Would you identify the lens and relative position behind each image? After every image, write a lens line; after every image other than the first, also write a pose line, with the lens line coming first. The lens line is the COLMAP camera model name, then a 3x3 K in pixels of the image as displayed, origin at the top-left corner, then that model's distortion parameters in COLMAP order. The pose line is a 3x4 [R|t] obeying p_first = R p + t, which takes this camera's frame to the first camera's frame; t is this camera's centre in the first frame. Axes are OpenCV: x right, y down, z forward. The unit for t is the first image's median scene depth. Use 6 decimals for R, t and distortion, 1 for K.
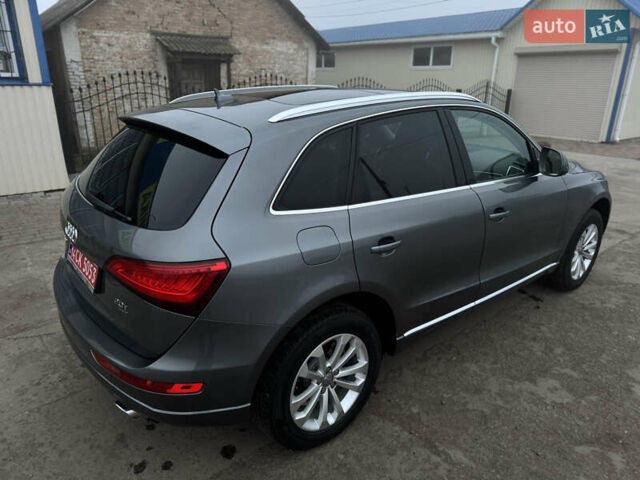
lens RADIAL K [[450.7, 0, 320.0], [0, 450.7, 240.0], [0, 0, 1]] dist [0.041904, -0.048032]
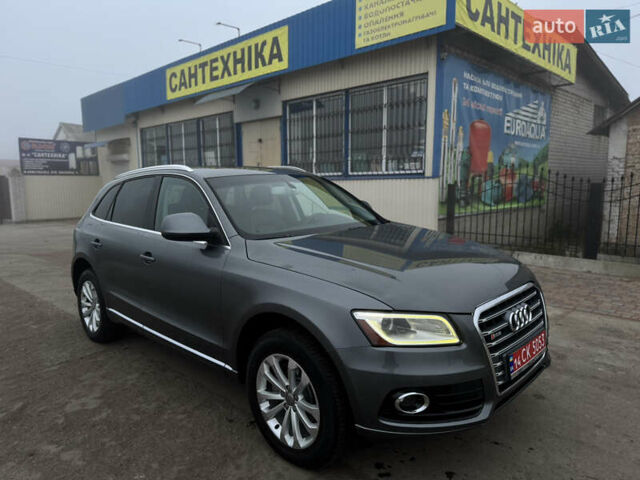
lens RADIAL K [[446.9, 0, 319.3], [0, 446.9, 241.8], [0, 0, 1]] dist [0.060415, -0.067237]
pose [[0.115629, 0.114363, -0.986687, 1.166054], [-0.323370, 0.943570, 0.071470, -0.236208], [0.939181, 0.310801, 0.146086, 0.882612]]
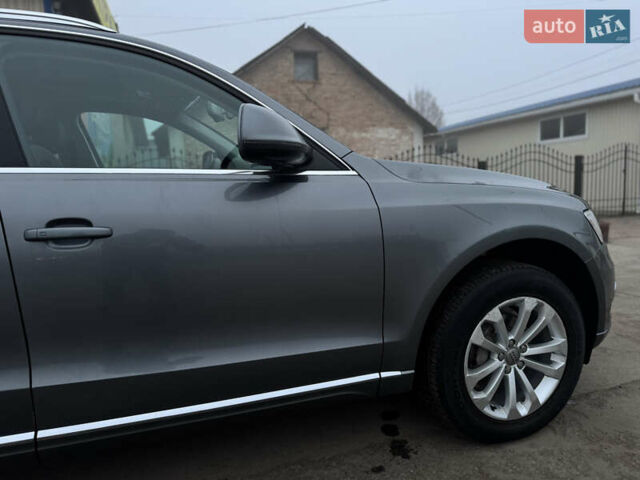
lens RADIAL K [[450.7, 0, 320.0], [0, 450.7, 240.0], [0, 0, 1]] dist [0.041904, -0.048032]
pose [[0.930860, -0.007940, -0.365289, 0.562329], [-0.071704, 0.976353, -0.203944, 0.017443], [0.358270, 0.216036, 0.908279, 0.482122]]
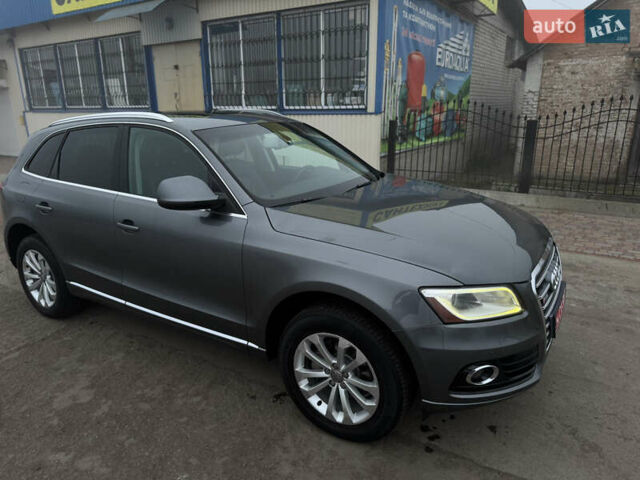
lens RADIAL K [[446.9, 0, 319.3], [0, 446.9, 241.8], [0, 0, 1]] dist [0.060415, -0.067237]
pose [[0.318075, 0.251958, -0.913973, 1.064231], [-0.304495, 0.940114, 0.153196, -0.225172], [0.897837, 0.229573, 0.375746, 0.718745]]
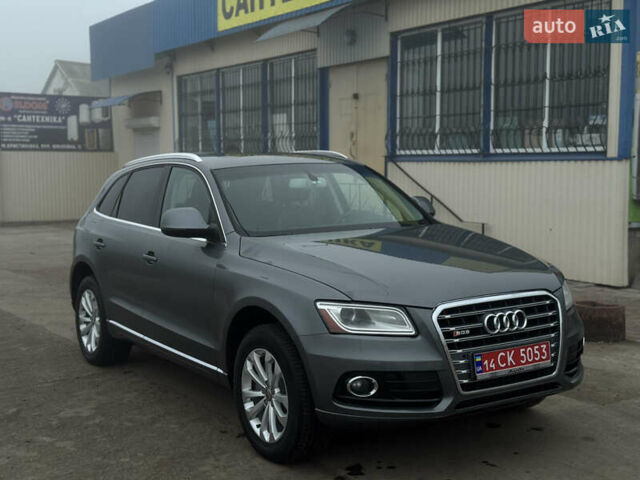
lens RADIAL K [[887.9, 0, 316.0], [0, 887.9, 237.9], [0, 0, 1]] dist [0.136521, -0.129877]
pose [[-0.113920, 0.071715, -0.990898, 1.761883], [-0.327394, 0.938969, 0.105596, -0.326390], [0.937995, 0.336444, -0.083488, 1.092448]]
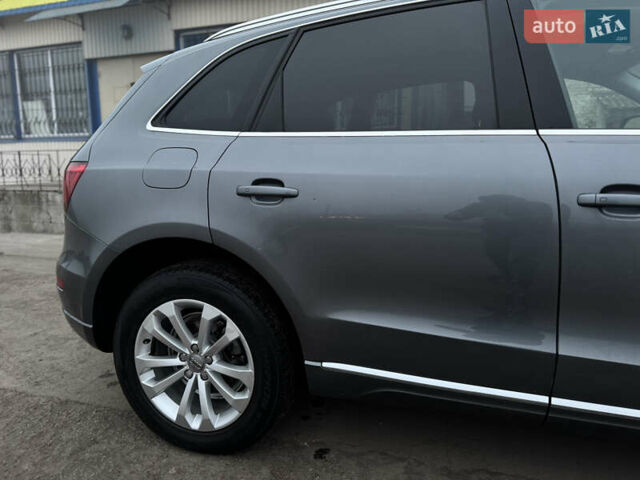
lens RADIAL K [[450.7, 0, 320.0], [0, 450.7, 240.0], [0, 0, 1]] dist [0.041904, -0.048032]
pose [[0.543953, 0.115823, -0.831083, 0.419729], [-0.267781, 0.962602, -0.041113, 0.049369], [0.795241, 0.244912, 0.554626, 0.394375]]
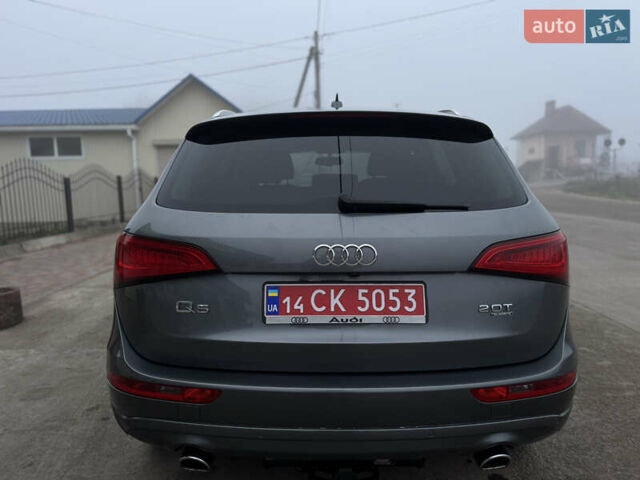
lens RADIAL K [[444.1, 0, 320.0], [0, 444.1, 240.0], [0, 0, 1]] dist [0.128543, -0.165442]
pose [[0.635890, -0.125040, 0.761583, -0.581965], [0.283701, 0.955571, -0.079989, 0.001816], [-0.717745, 0.266925, 0.643112, 0.324017]]
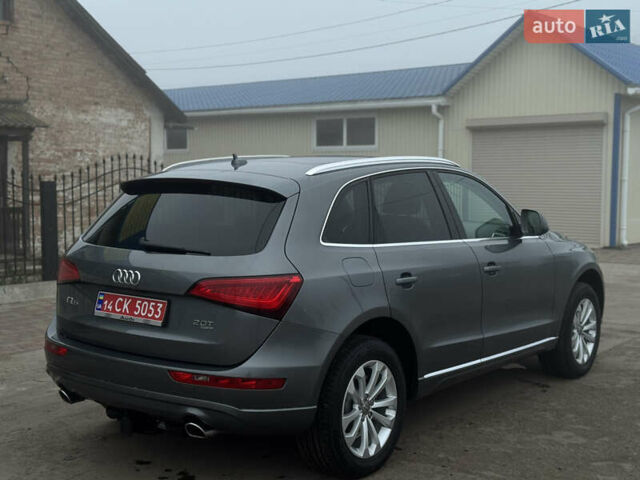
lens RADIAL K [[887.9, 0, 316.0], [0, 887.9, 237.9], [0, 0, 1]] dist [0.136521, -0.129877]
pose [[0.975762, -0.027286, 0.217128, -0.307830], [0.083853, 0.963085, -0.255803, 0.256393], [-0.202133, 0.267810, 0.942030, -0.600962]]
